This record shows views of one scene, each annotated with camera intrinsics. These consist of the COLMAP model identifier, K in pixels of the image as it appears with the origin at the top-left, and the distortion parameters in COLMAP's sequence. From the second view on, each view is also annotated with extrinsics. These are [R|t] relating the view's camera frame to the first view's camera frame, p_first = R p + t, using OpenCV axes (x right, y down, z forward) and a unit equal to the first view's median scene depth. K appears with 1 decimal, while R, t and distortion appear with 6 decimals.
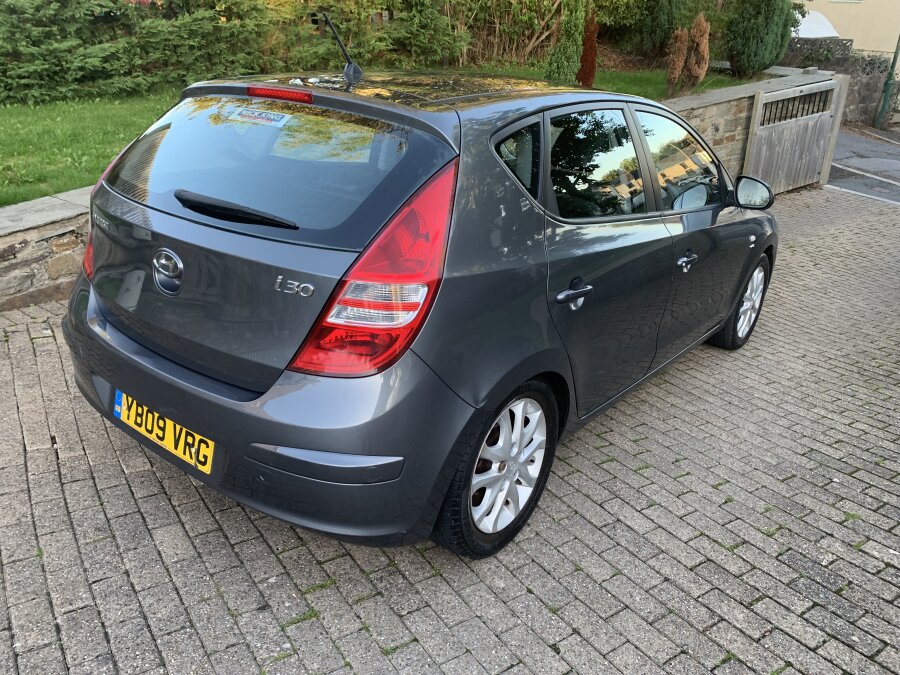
lens RADIAL K [[695.6, 0, 454.6], [0, 695.6, 335.0], [0, 0, 1]] dist [0.019970, -0.012698]
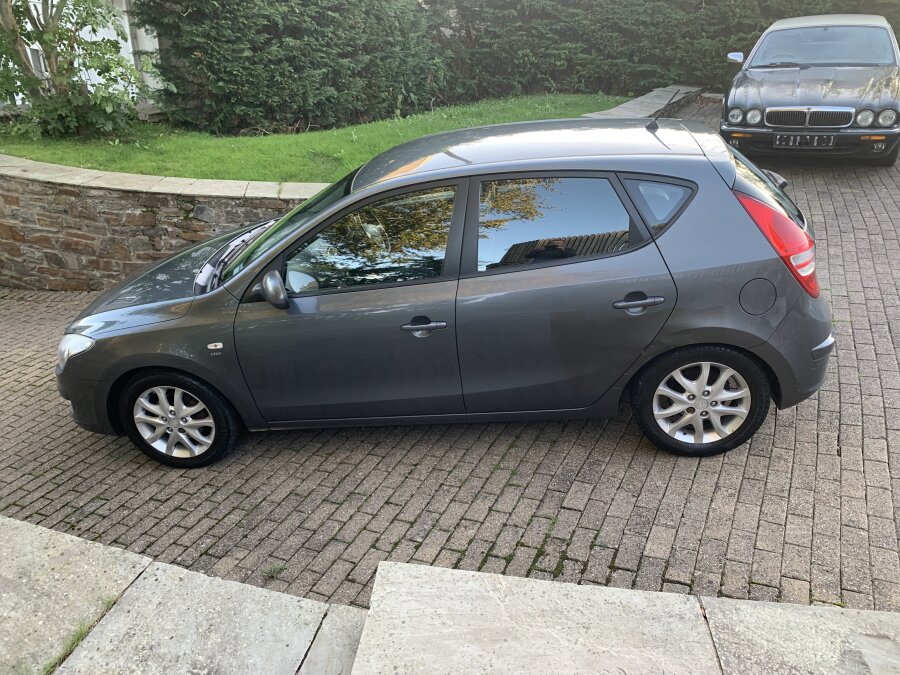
lens RADIAL K [[695.6, 0, 452.4], [0, 695.6, 338.0], [0, 0, 1]] dist [0.019970, -0.012698]
pose [[-0.523014, -0.383854, 0.760994, -1.376333], [0.369972, 0.702100, 0.608421, -1.243246], [-0.767839, 0.599759, -0.225193, 2.148905]]
